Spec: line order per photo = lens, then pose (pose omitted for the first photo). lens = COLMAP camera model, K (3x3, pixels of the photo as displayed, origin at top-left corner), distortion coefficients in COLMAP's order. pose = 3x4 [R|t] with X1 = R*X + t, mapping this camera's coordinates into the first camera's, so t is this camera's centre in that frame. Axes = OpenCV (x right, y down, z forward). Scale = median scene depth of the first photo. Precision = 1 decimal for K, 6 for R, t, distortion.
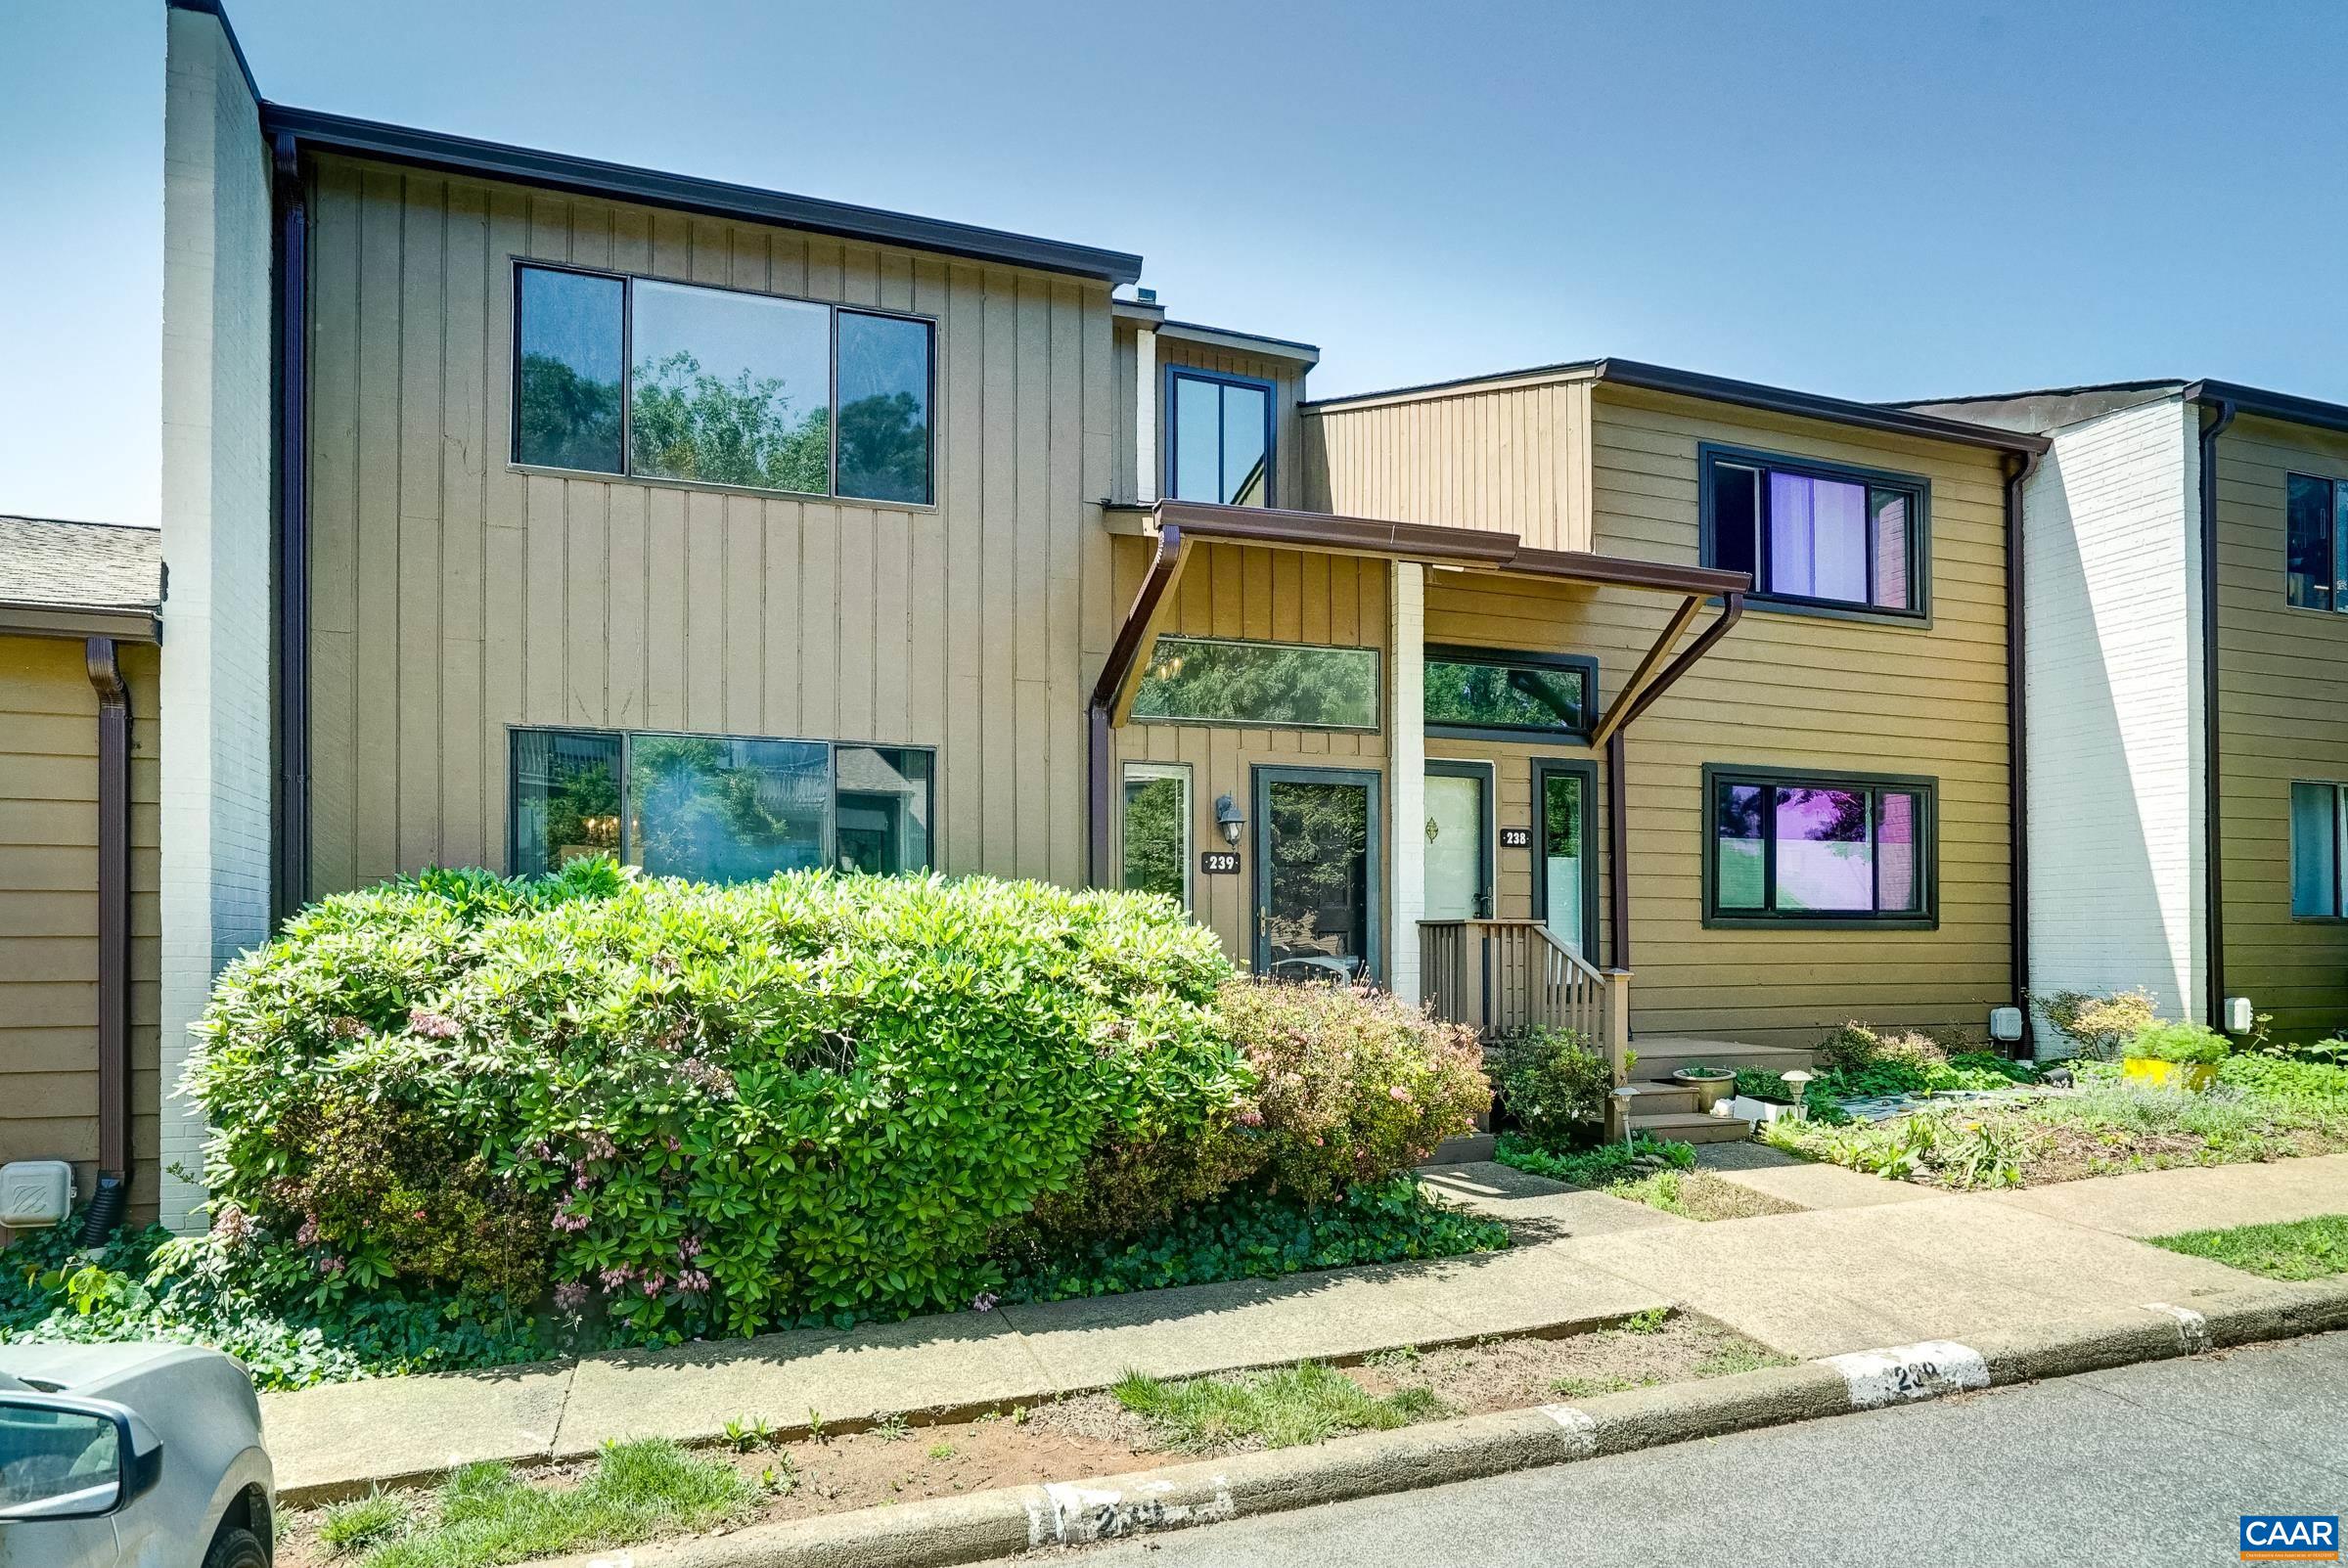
lens RADIAL K [[1198.3, 0, 1173.8], [0, 1198.3, 952.6], [0, 0, 1]] dist [-0.026503, 0.000035]
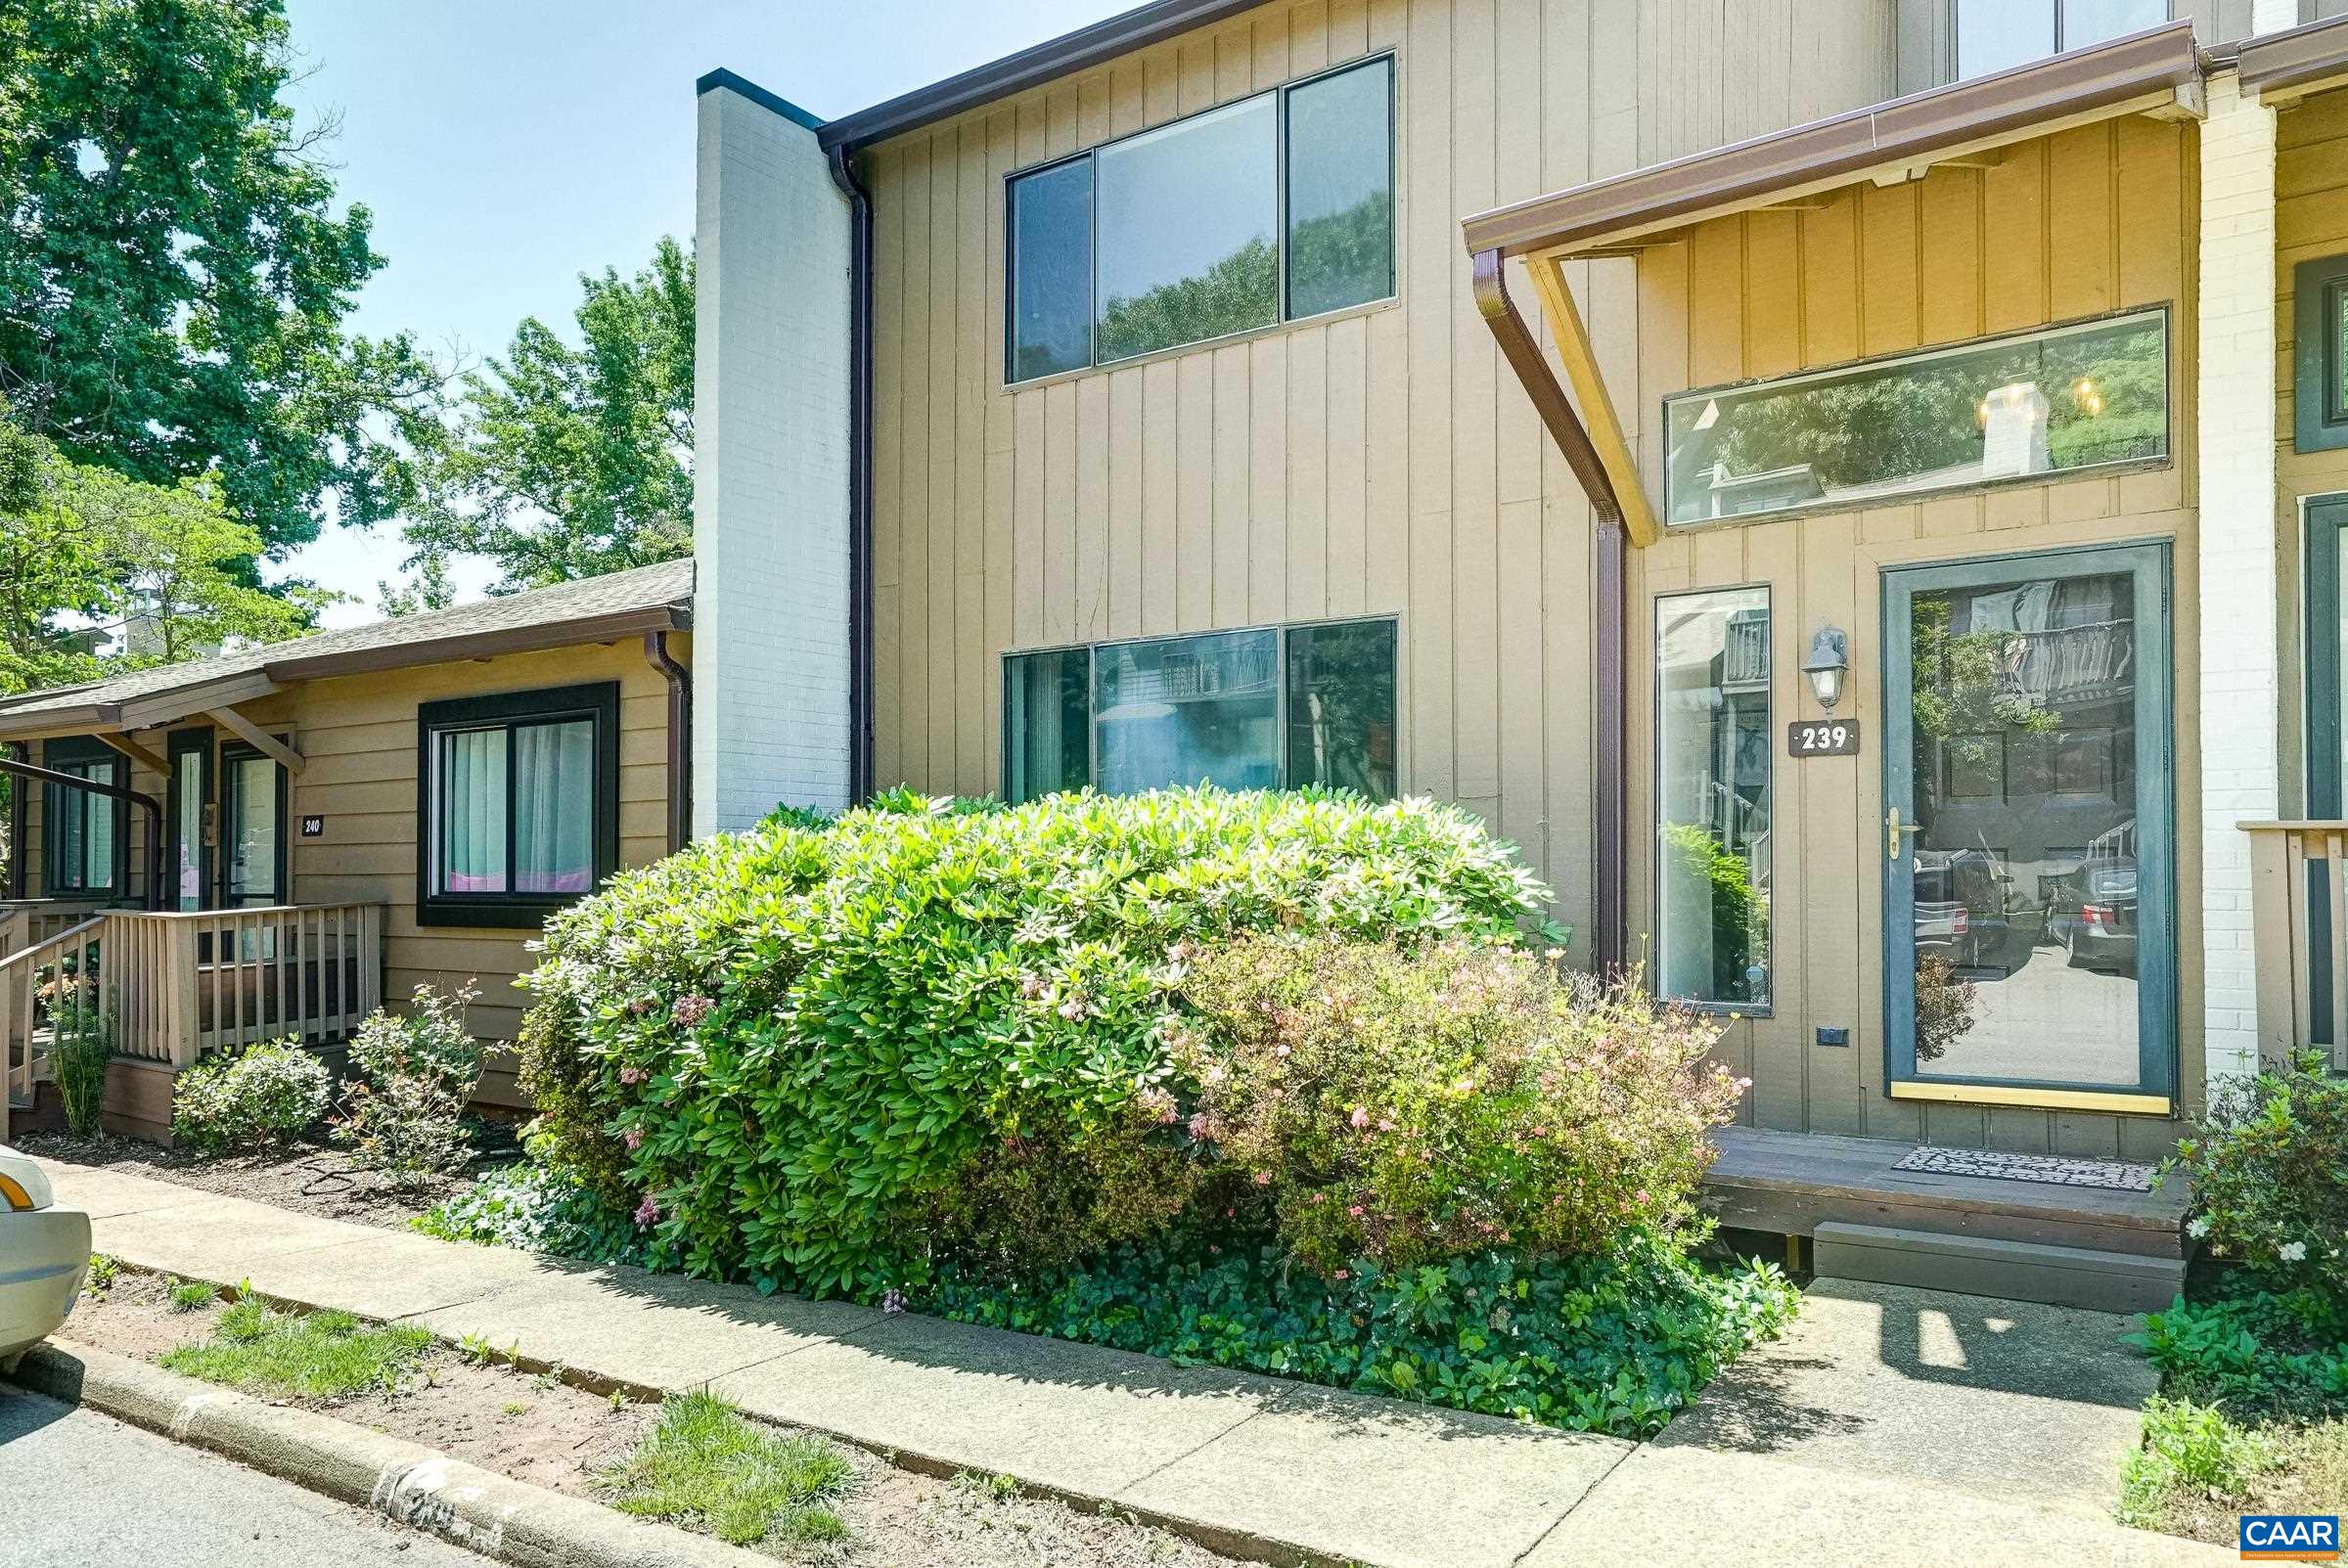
lens RADIAL K [[1590.7, 0, 1173.2], [0, 1590.7, 844.4], [0, 0, 1]] dist [0.004463, 0.003859]
pose [[0.618506, -0.019658, -0.785534, 0.566559], [-0.002030, 0.999644, -0.026615, 0.000386], [0.785778, 0.018056, 0.618246, 0.307316]]
